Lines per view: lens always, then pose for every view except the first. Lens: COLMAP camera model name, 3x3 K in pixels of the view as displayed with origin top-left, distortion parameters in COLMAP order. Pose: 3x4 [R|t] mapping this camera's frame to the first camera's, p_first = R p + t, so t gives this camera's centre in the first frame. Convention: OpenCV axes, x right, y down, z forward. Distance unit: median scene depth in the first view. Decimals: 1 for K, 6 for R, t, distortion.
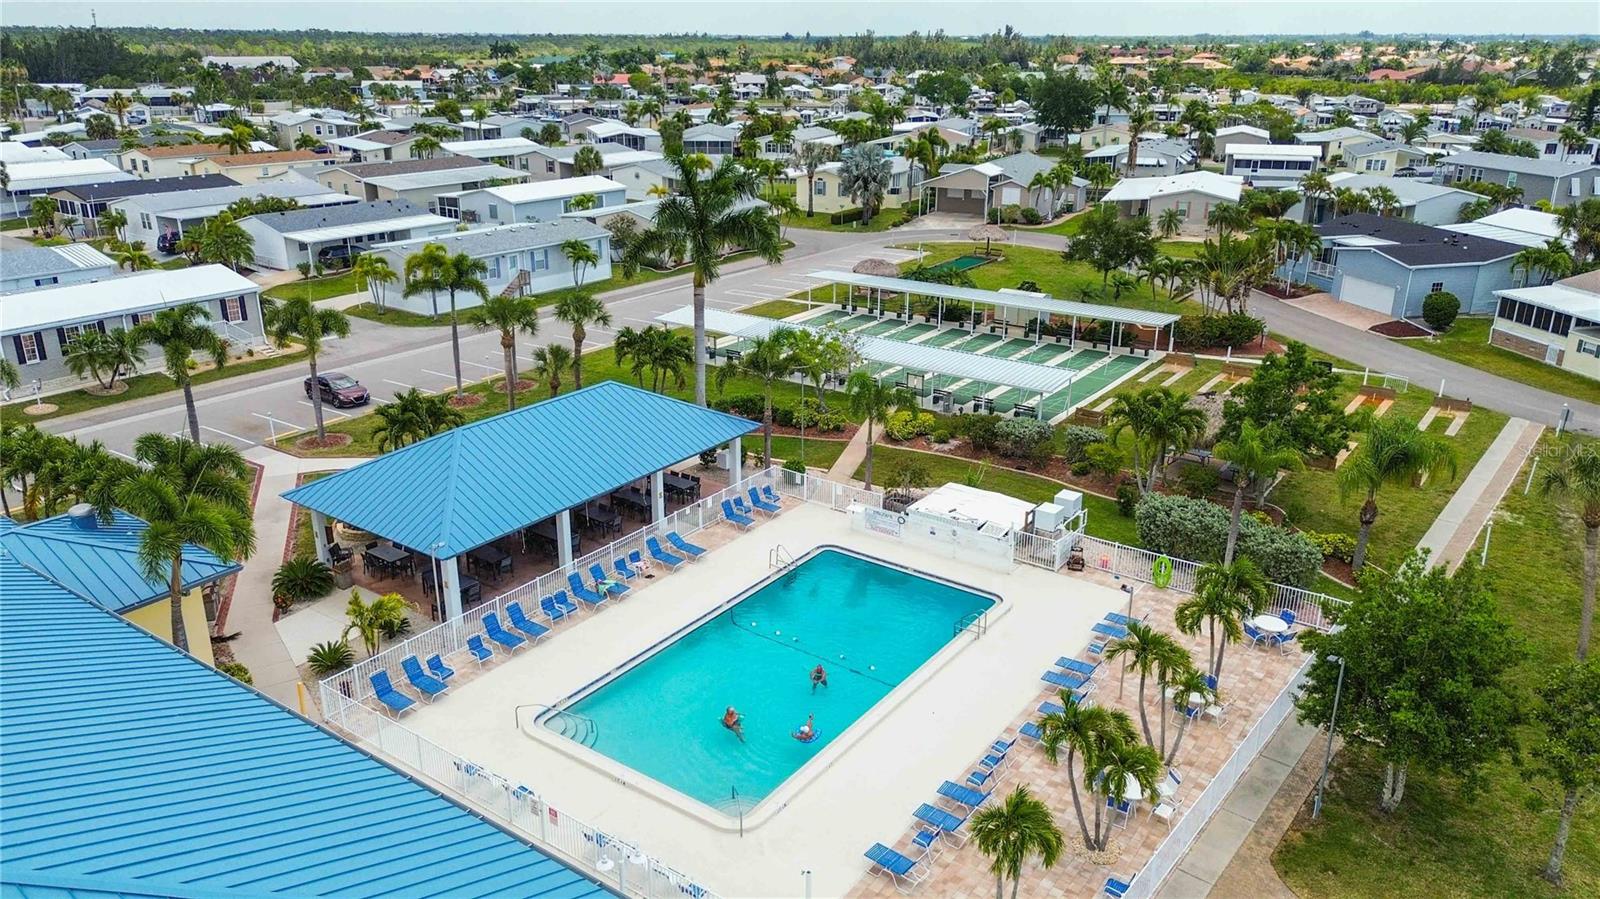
lens RADIAL K [[1135.3, 0, 800.0], [0, 1135.3, 449.5], [0, 0, 1]] dist [0.102270, -0.118093]
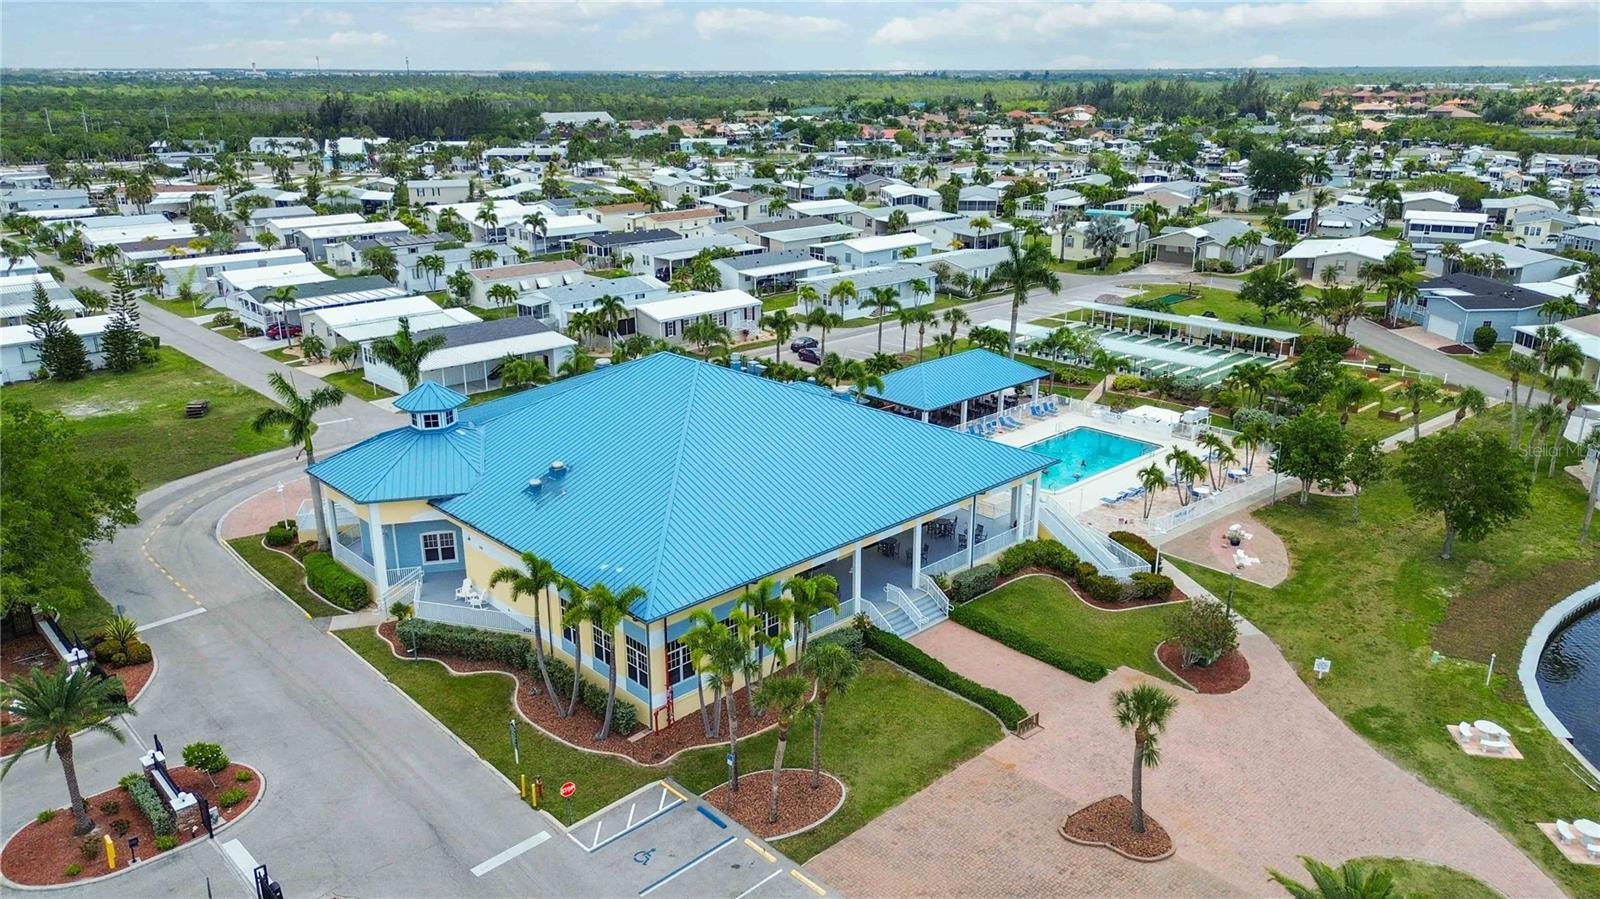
lens RADIAL K [[1135.3, 0, 800.0], [0, 1135.3, 449.5], [0, 0, 1]] dist [0.102270, -0.118093]
pose [[0.981497, 0.055267, -0.183331, -0.038011], [-0.059954, 0.997998, -0.020118, 0.075759], [0.181852, 0.030737, 0.982845, -0.456129]]
